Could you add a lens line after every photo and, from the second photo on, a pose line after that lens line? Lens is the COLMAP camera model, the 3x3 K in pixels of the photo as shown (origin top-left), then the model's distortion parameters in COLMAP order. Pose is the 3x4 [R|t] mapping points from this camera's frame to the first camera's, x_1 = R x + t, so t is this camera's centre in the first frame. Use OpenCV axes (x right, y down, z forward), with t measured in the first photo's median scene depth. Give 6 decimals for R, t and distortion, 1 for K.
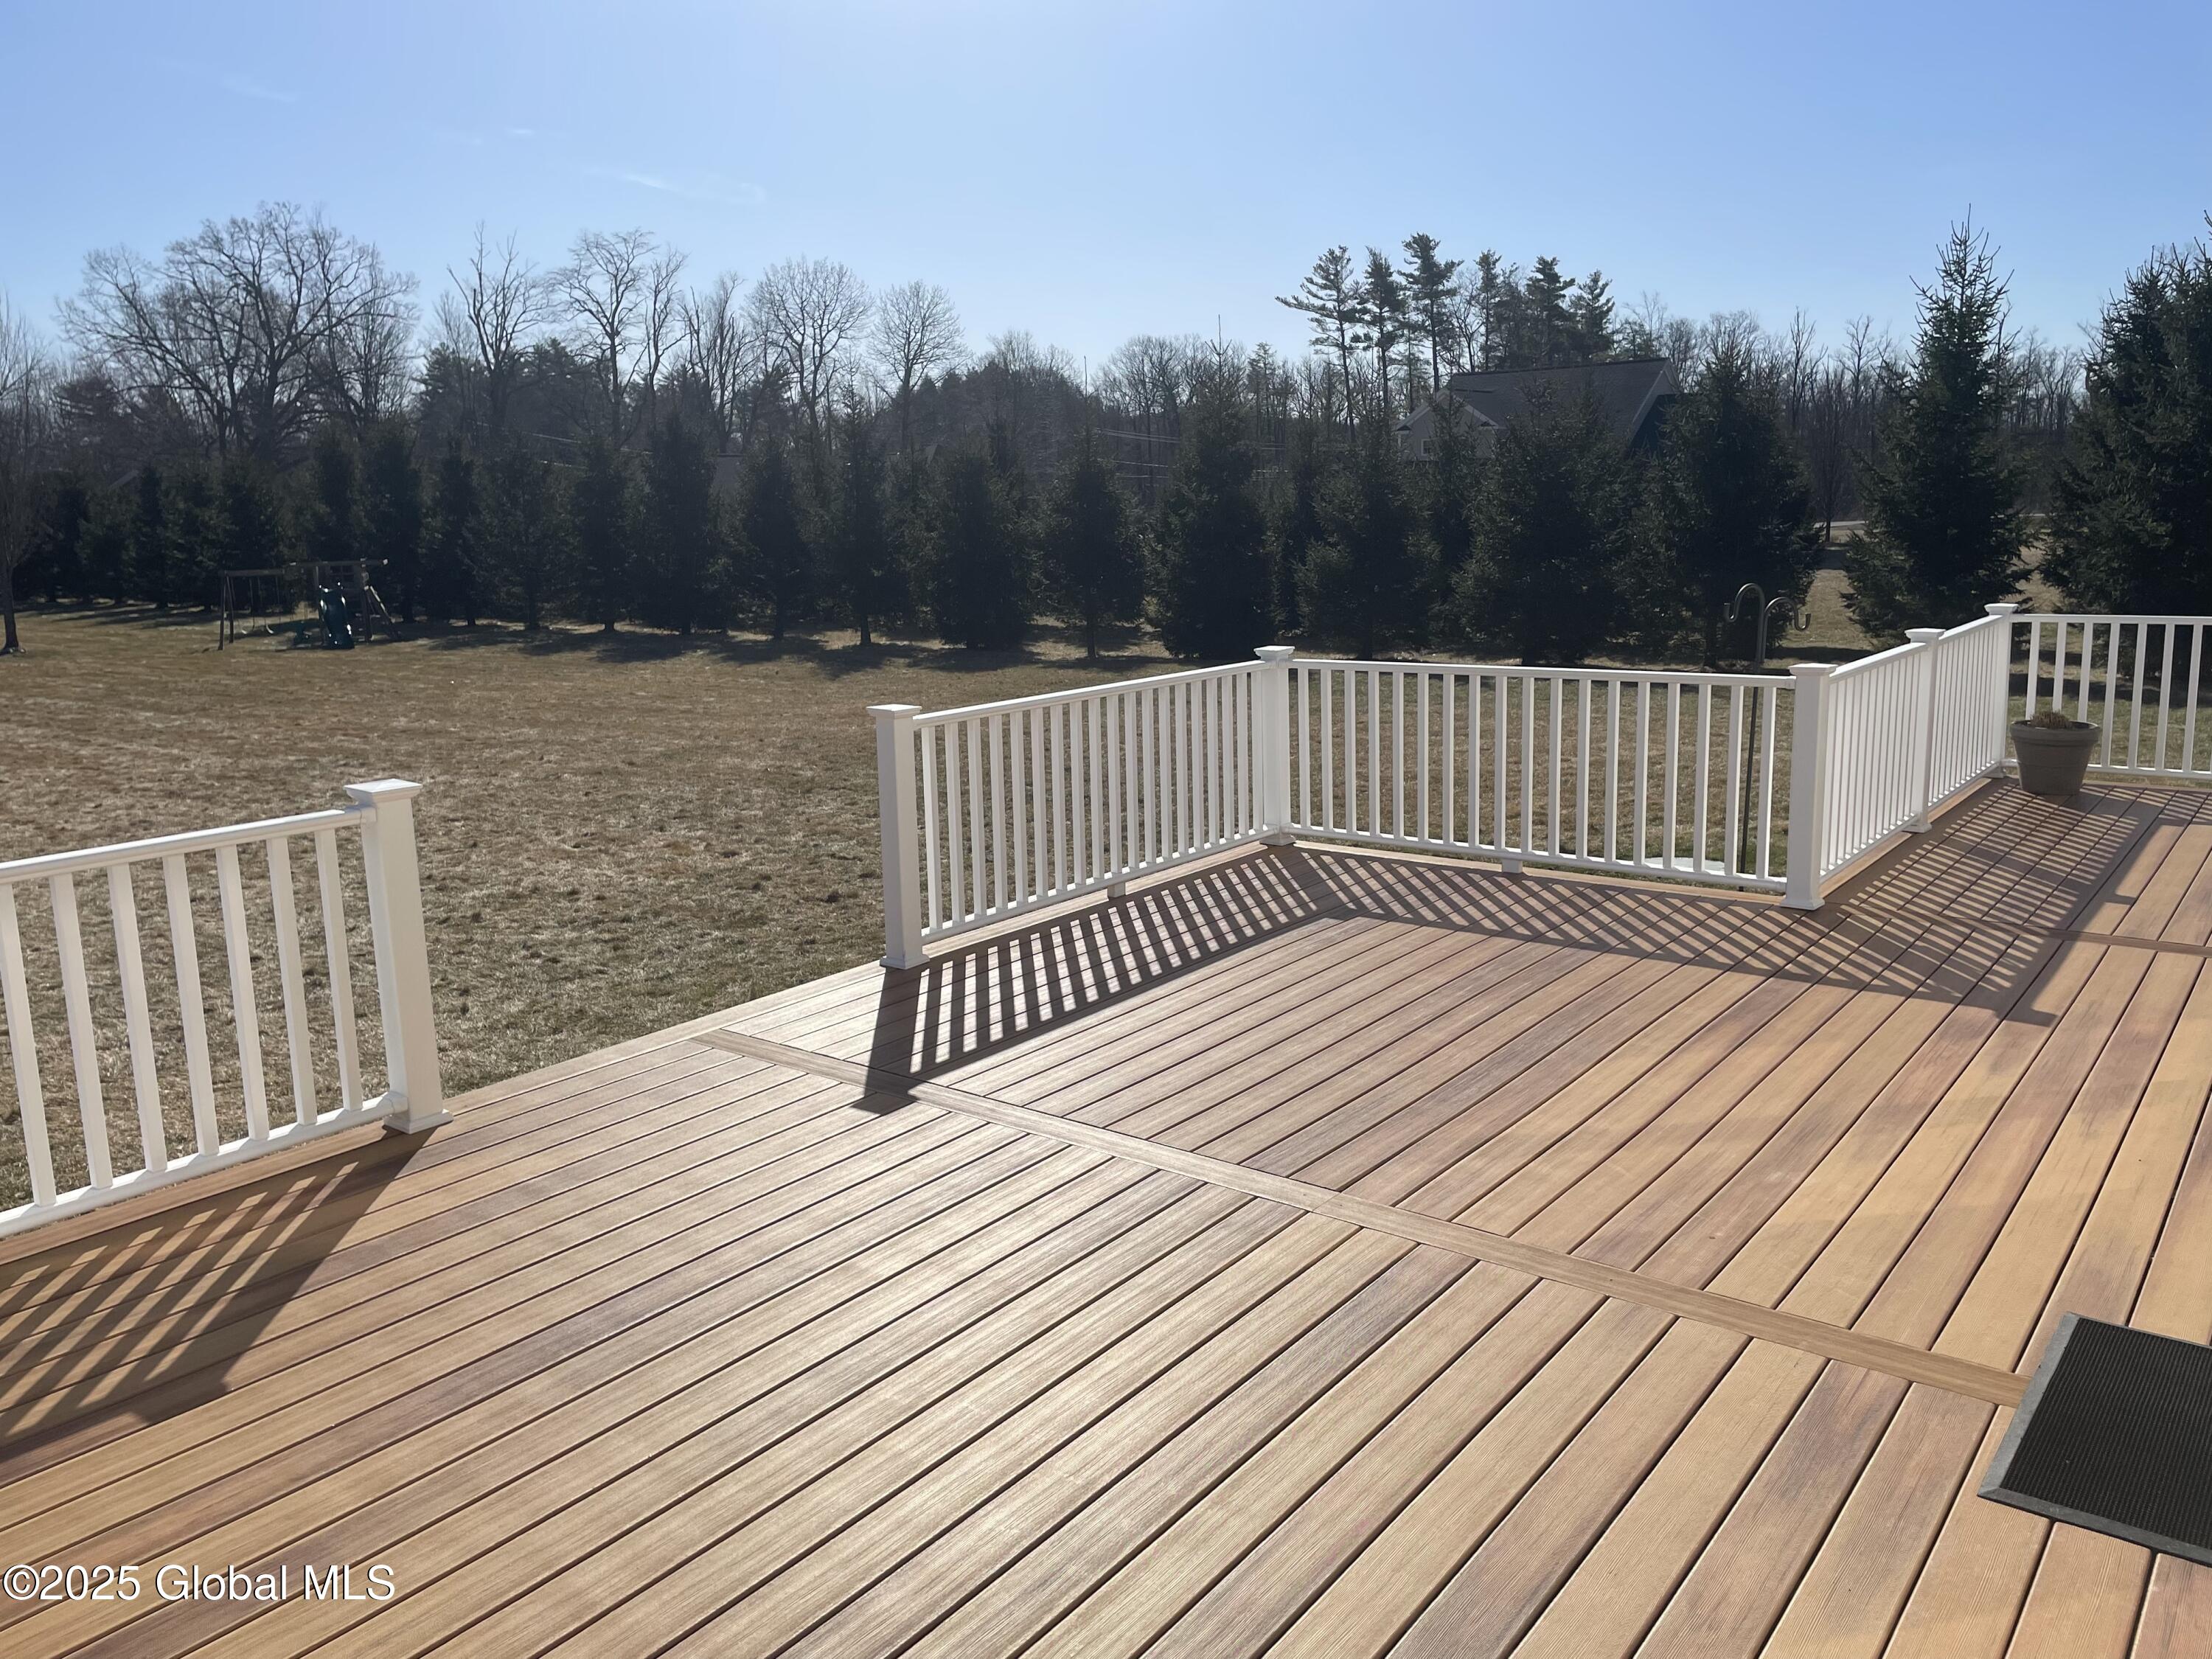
lens RADIAL K [[1781.7, 0, 1111.6], [0, 1781.7, 816.9], [0, 0, 1]] dist [0.096402, -0.134221]
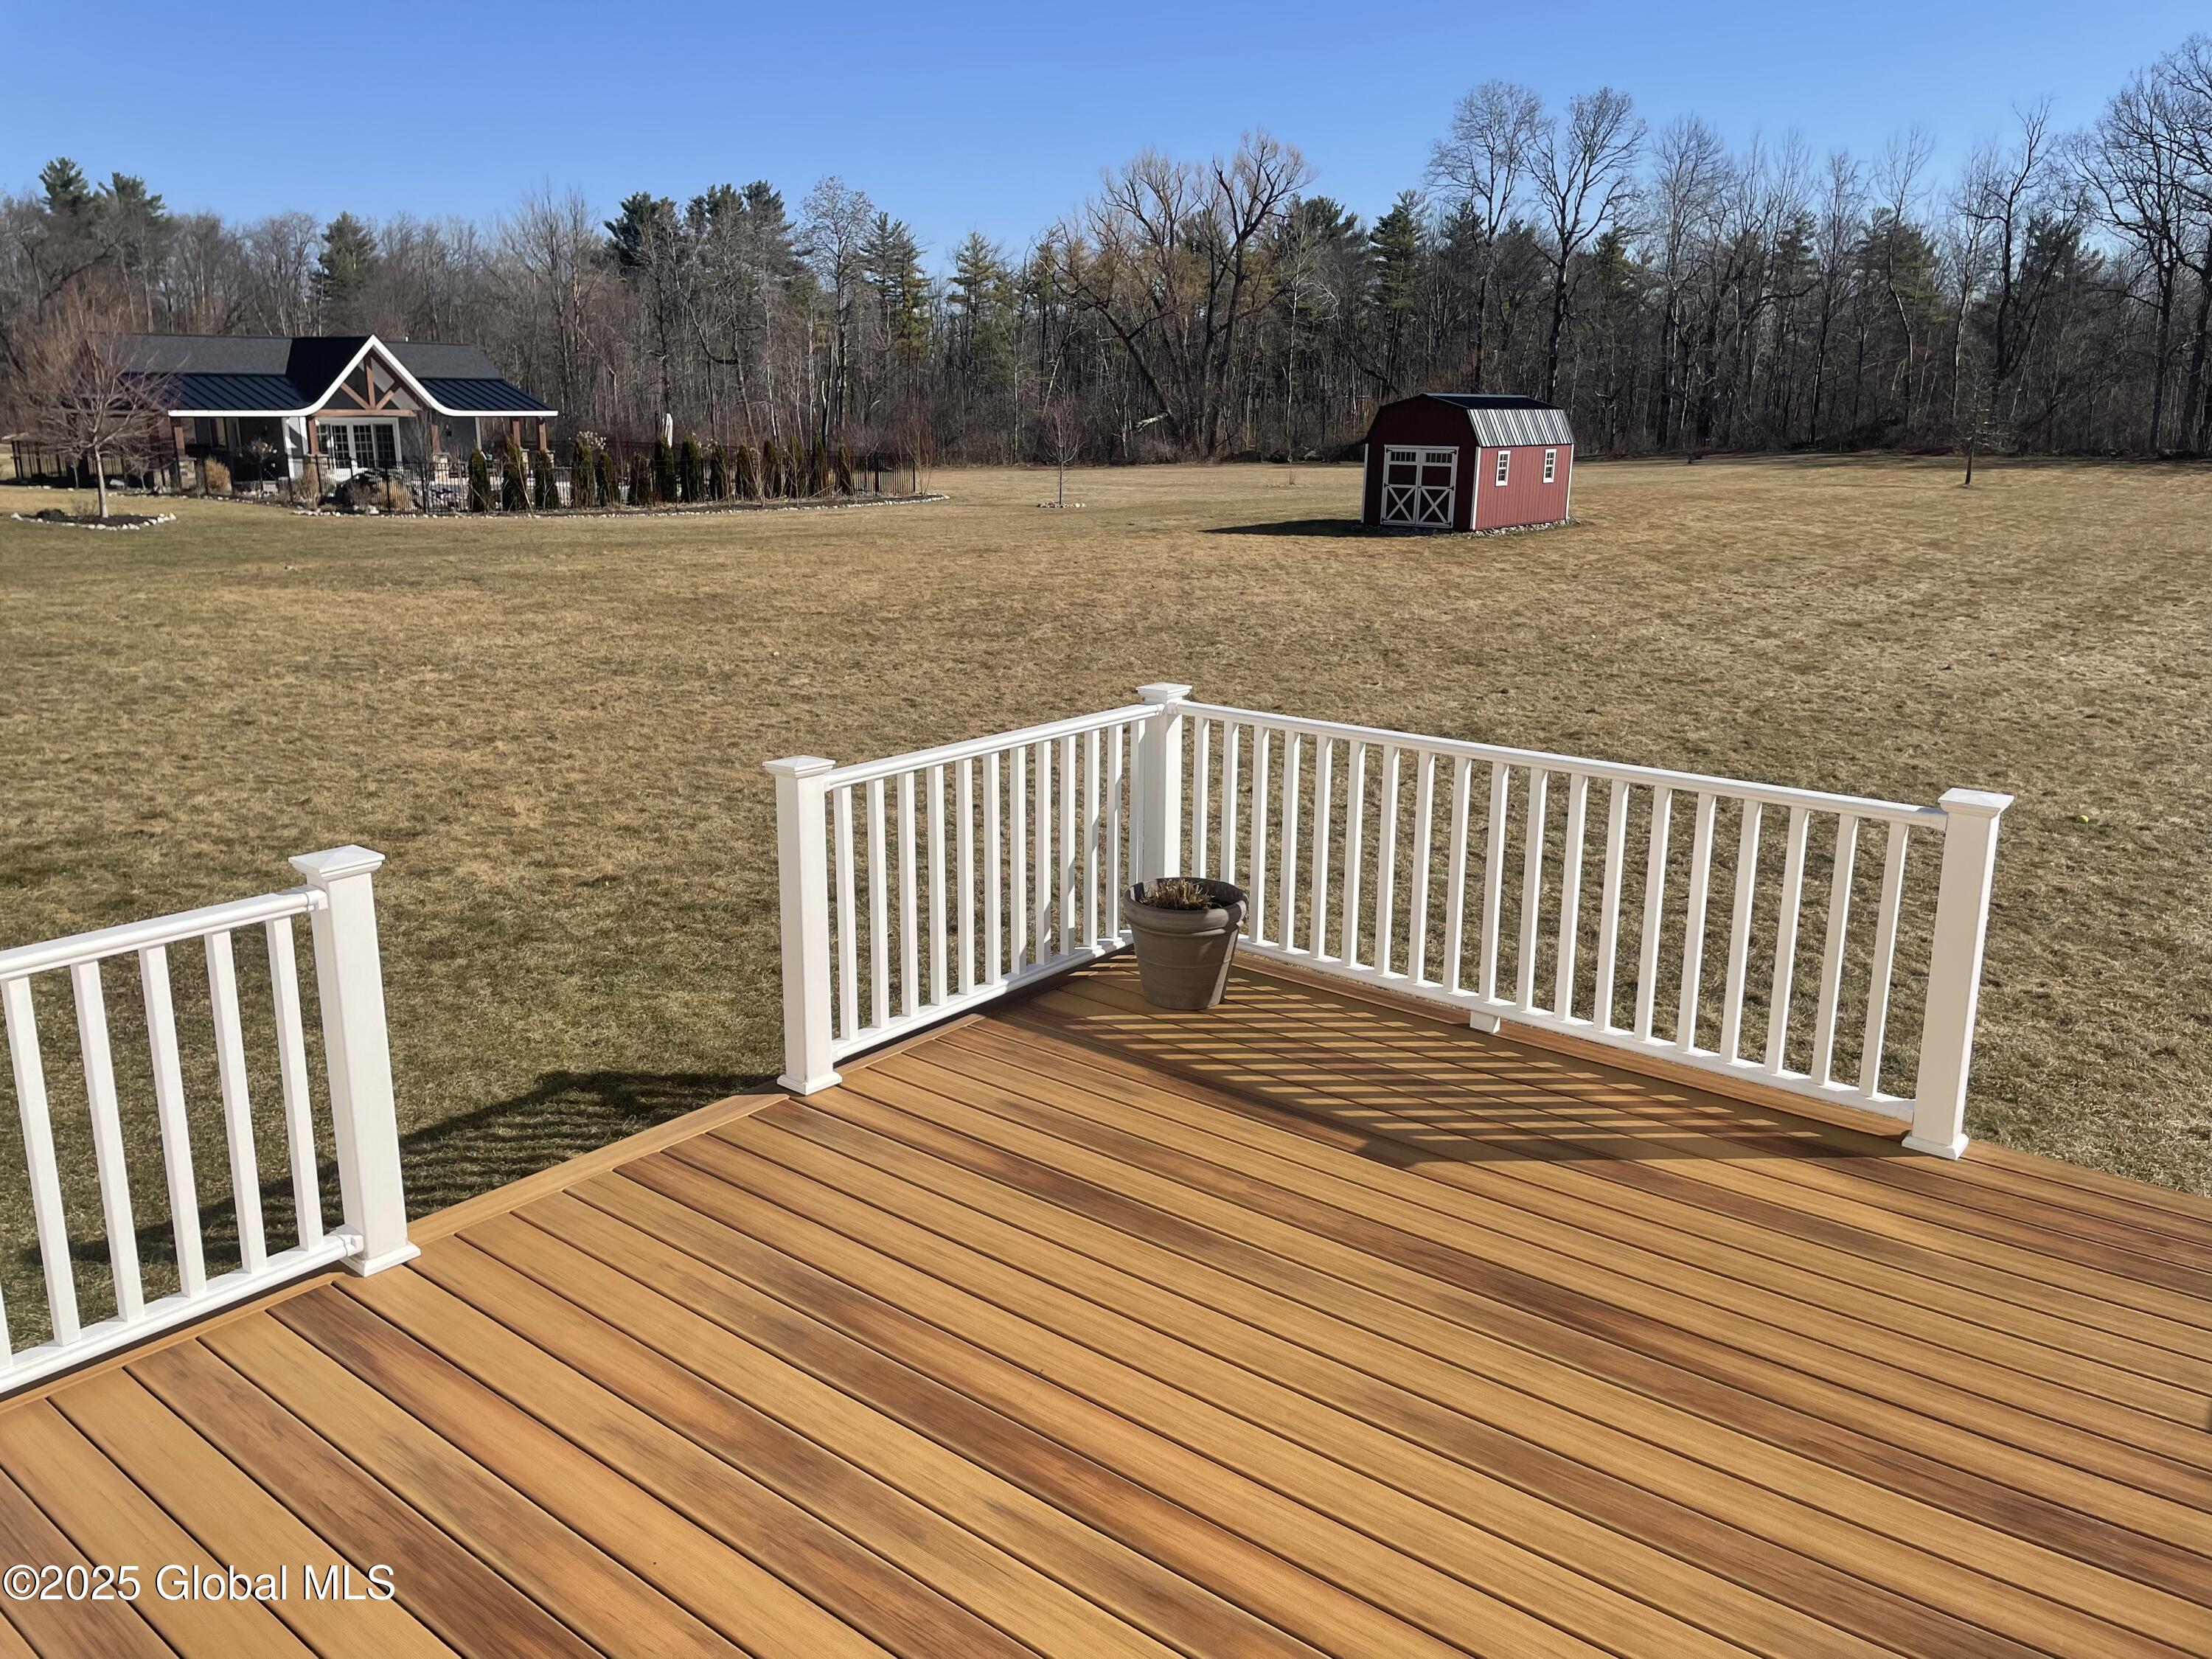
lens RADIAL K [[1781.7, 0, 1108.6], [0, 1781.7, 827.2], [0, 0, 1]] dist [0.096402, -0.134221]
pose [[-0.085048, 0.257074, -0.962642, 0.628221], [-0.177214, 0.946836, 0.268509, -0.200203], [0.980491, 0.193430, -0.034969, 0.685934]]
